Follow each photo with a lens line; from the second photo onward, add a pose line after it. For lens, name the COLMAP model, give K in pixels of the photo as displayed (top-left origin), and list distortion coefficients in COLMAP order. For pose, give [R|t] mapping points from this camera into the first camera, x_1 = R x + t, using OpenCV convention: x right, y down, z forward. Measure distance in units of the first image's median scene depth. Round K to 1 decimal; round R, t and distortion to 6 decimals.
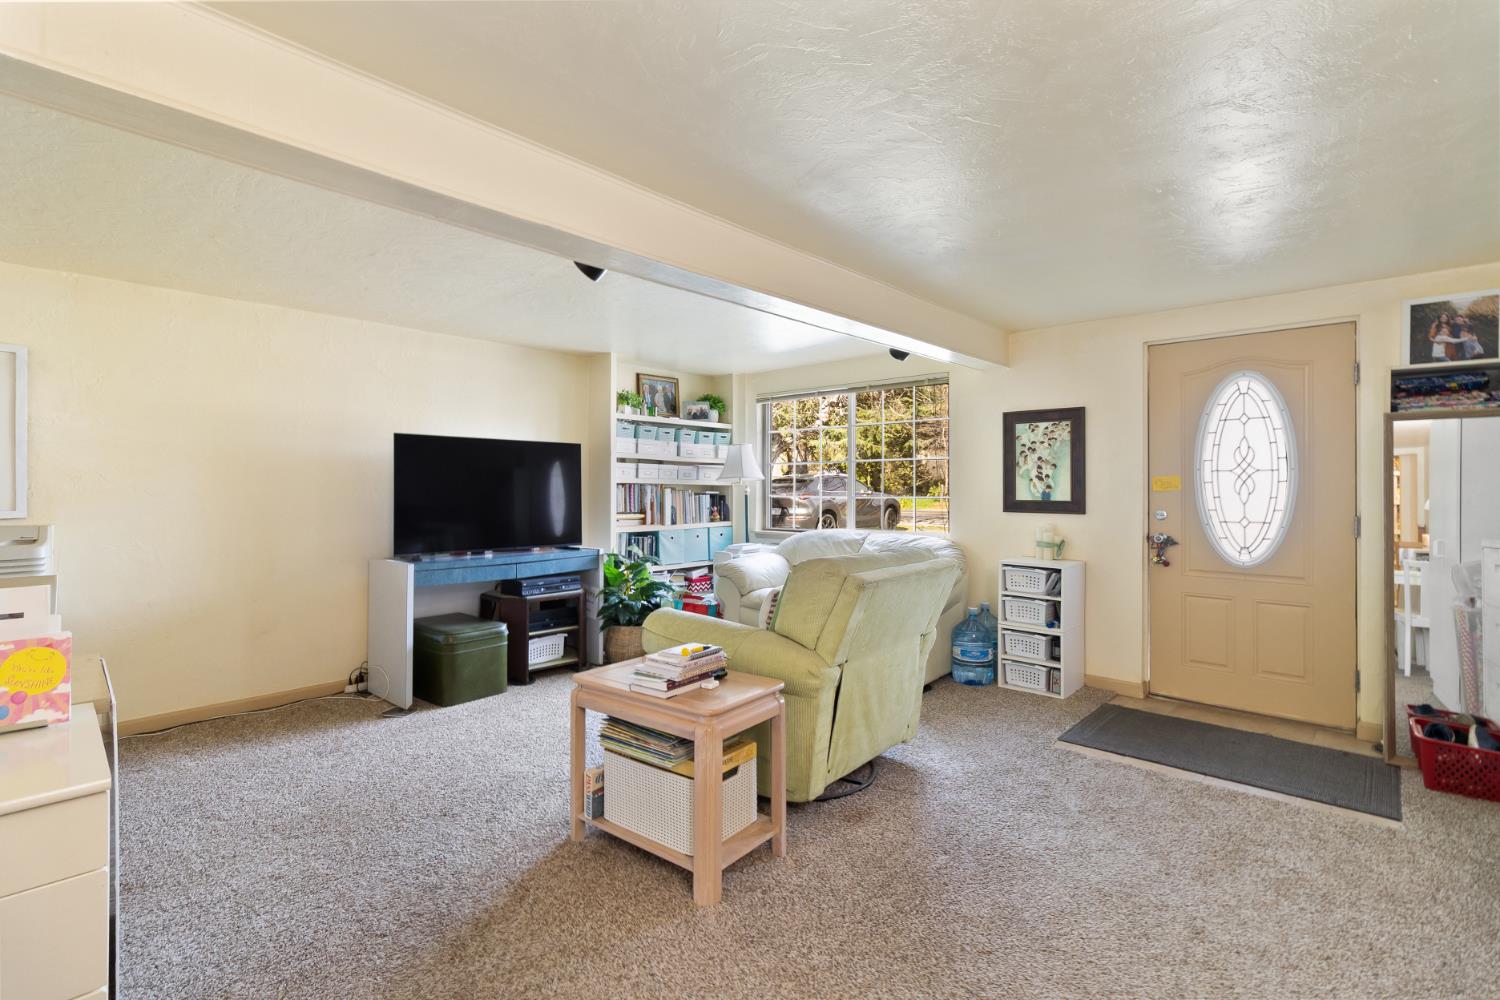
lens RADIAL K [[690.6, 0, 759.2], [0, 690.6, 488.8], [0, 0, 1]] dist [0.001592, 0.000199]
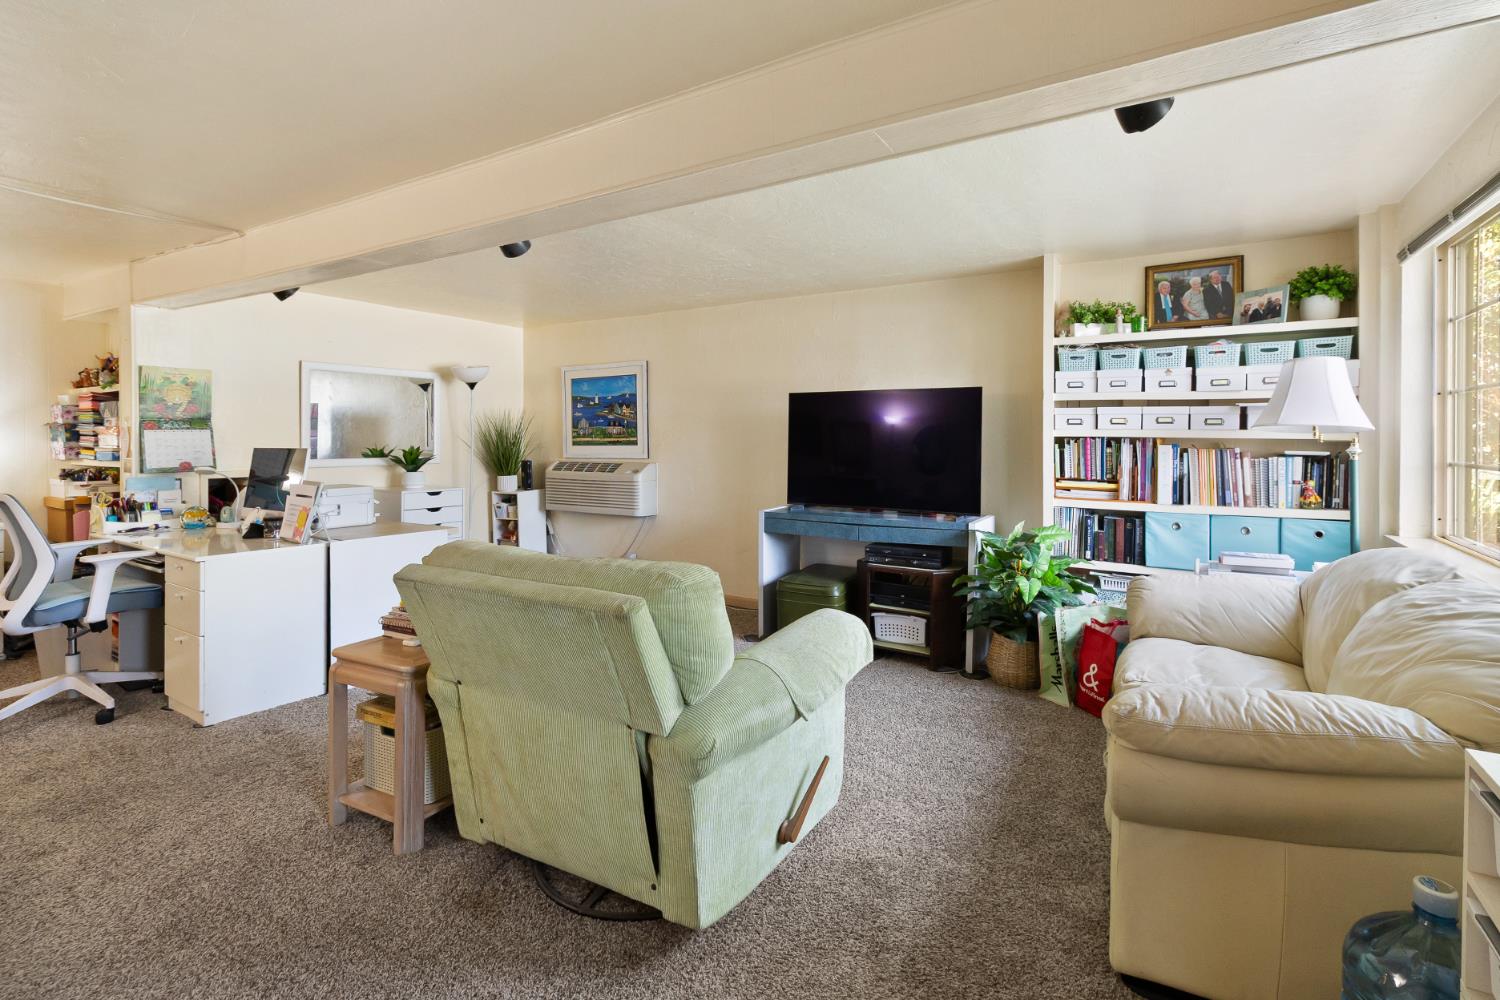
lens RADIAL K [[712.1, 0, 761.6], [0, 712.1, 436.1], [0, 0, 1]] dist [0.002571, 0.000479]
pose [[0.180941, 0.000393, -0.983494, 0.439838], [-0.000680, 1.000000, 0.000275, -0.008496], [0.983494, 0.000619, 0.180942, 0.547092]]
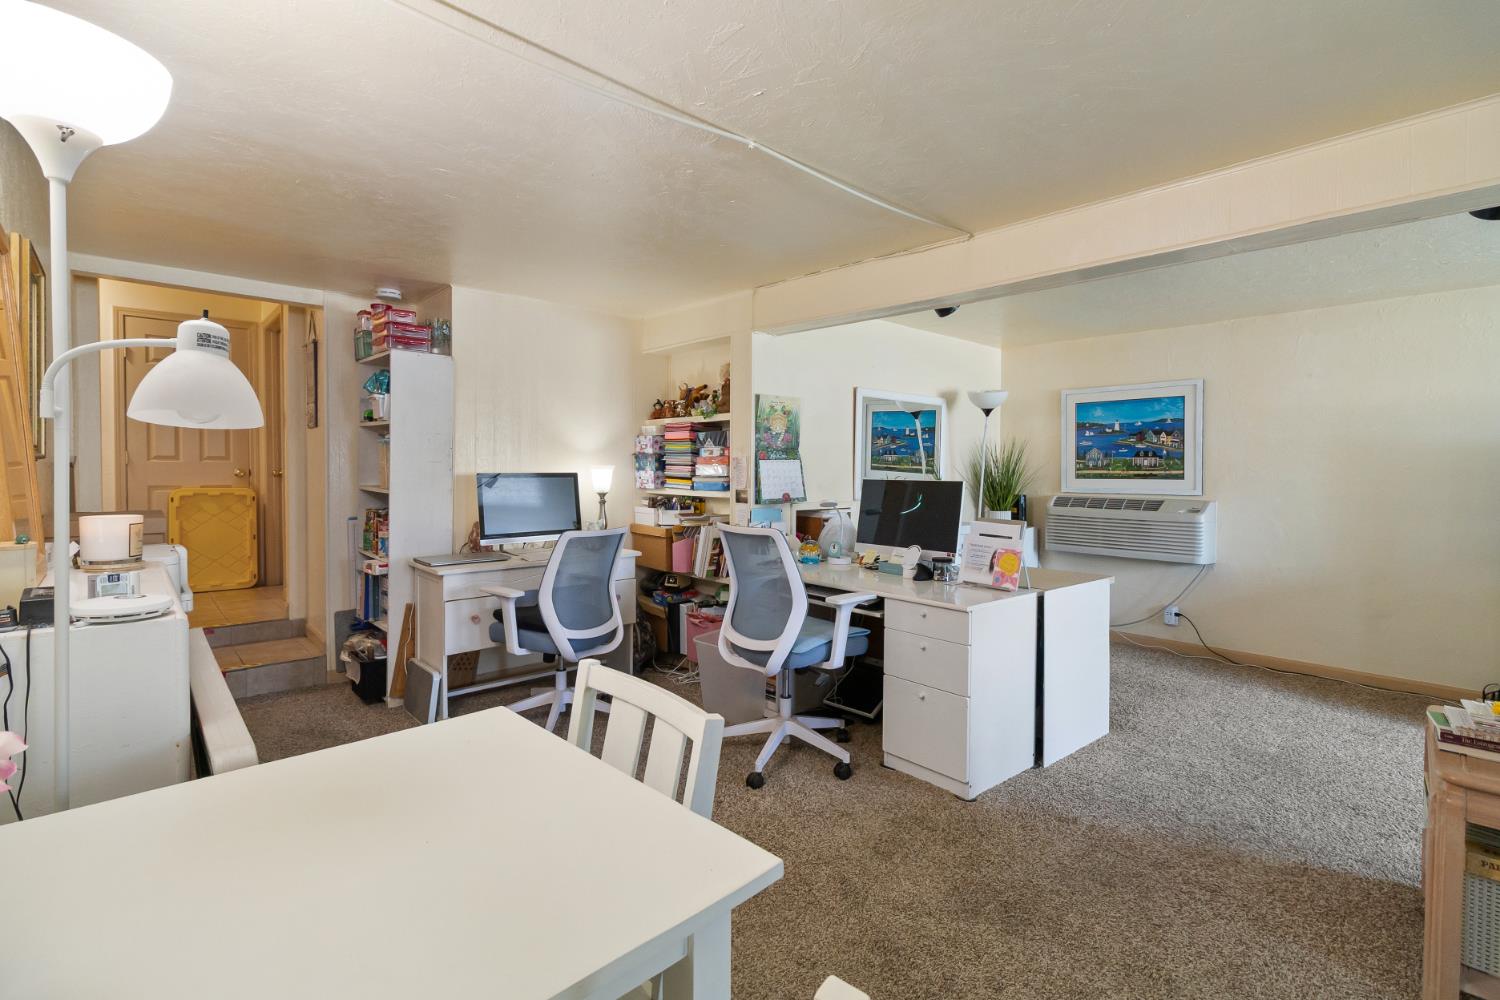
lens RADIAL K [[690.6, 0, 759.2], [0, 690.6, 488.8], [0, 0, 1]] dist [0.001592, 0.000199]
pose [[-0.096110, 0.033277, -0.994814, 0.287789], [-0.006688, 0.999397, 0.034076, -0.008950], [0.995348, 0.009929, -0.095829, 0.112158]]
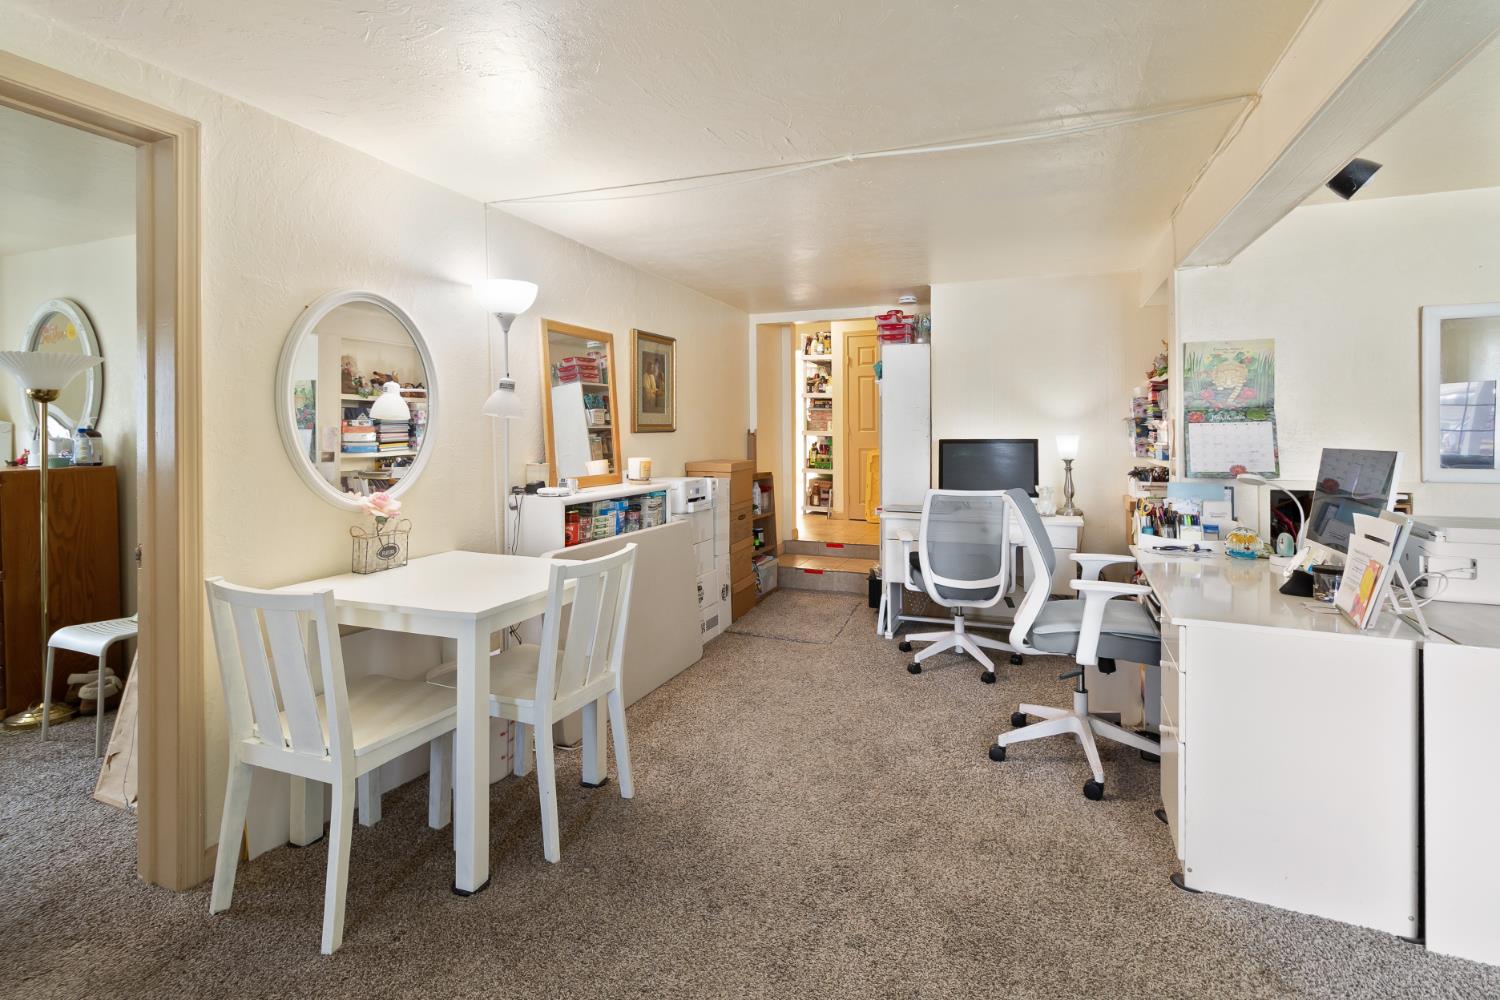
lens RADIAL K [[712.1, 0, 761.6], [0, 712.1, 436.1], [0, 0, 1]] dist [0.002571, 0.000479]
pose [[-0.935218, 0.003310, -0.354058, 0.129507], [0.002050, 0.999990, 0.003935, -0.006543], [0.354067, 0.002954, -0.935215, 0.475459]]
